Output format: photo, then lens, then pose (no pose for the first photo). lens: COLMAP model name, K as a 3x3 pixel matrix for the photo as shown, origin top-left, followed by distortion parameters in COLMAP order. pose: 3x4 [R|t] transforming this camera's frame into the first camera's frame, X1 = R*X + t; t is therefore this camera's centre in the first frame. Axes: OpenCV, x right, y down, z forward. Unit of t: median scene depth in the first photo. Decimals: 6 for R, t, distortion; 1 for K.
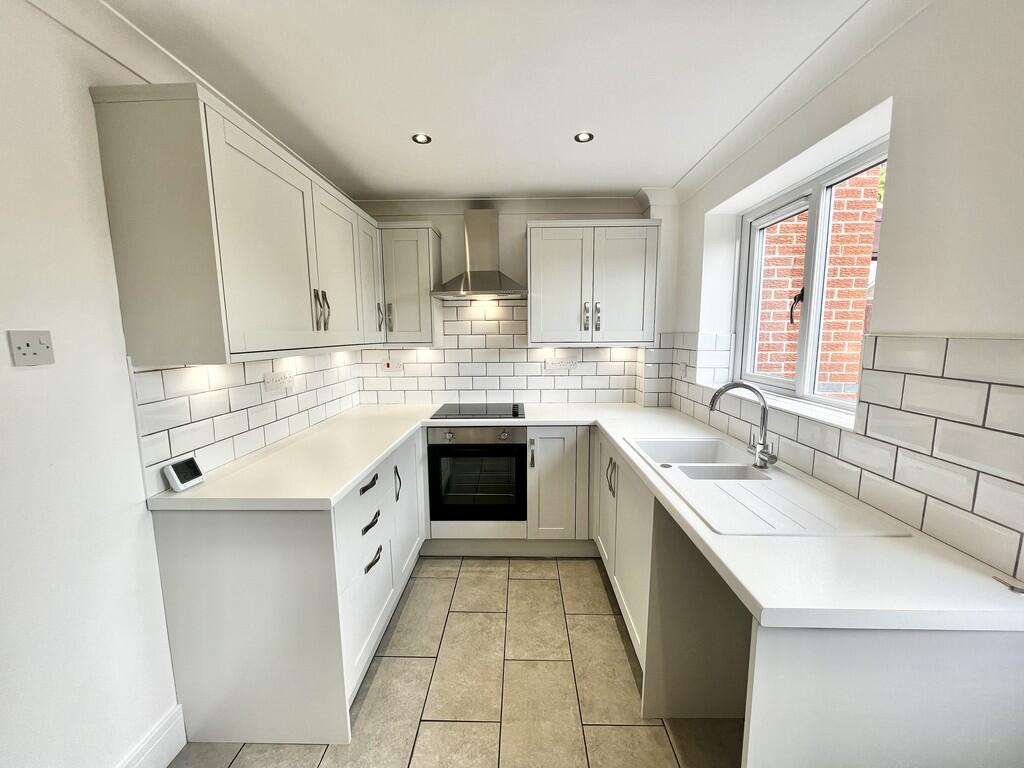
lens RADIAL K [[409.8, 0, 512.0], [0, 409.8, 384.0], [0, 0, 1]] dist [-0.001171, -0.000017]
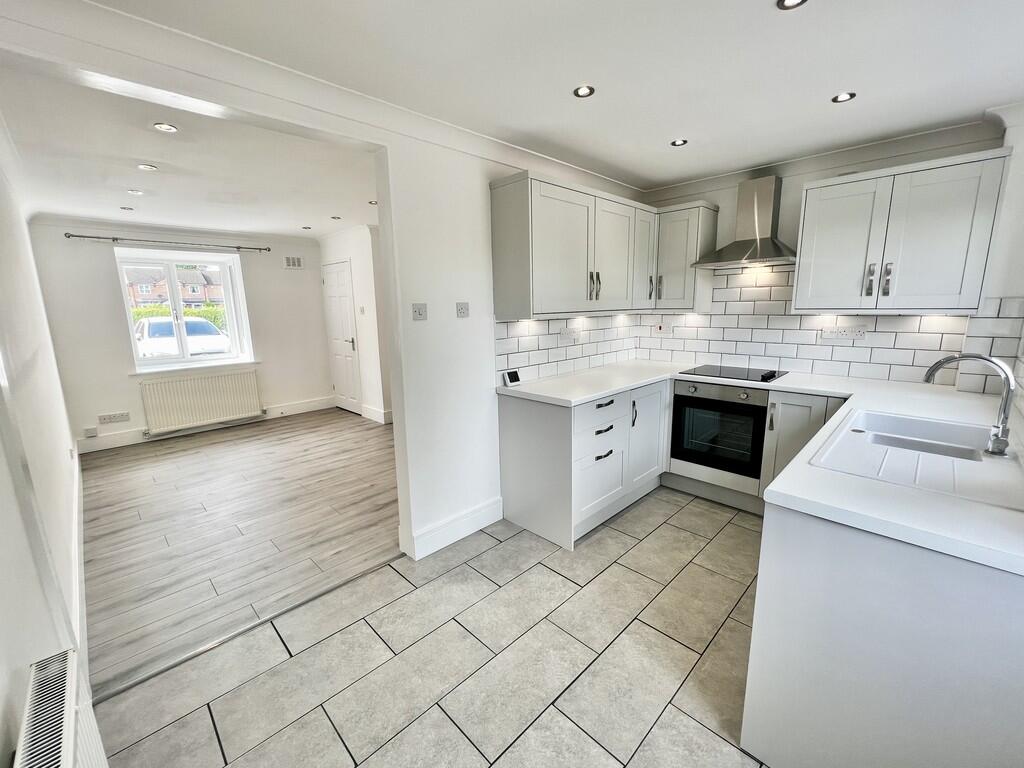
lens RADIAL K [[426.8, 0, 512.0], [0, 426.8, 384.0], [0, 0, 1]] dist [0.002312, 0.000186]
pose [[0.720643, 0.125141, -0.681919, 0.298405], [-0.074838, 0.991869, 0.102933, 0.024286], [0.689255, -0.023145, 0.724149, -0.232560]]
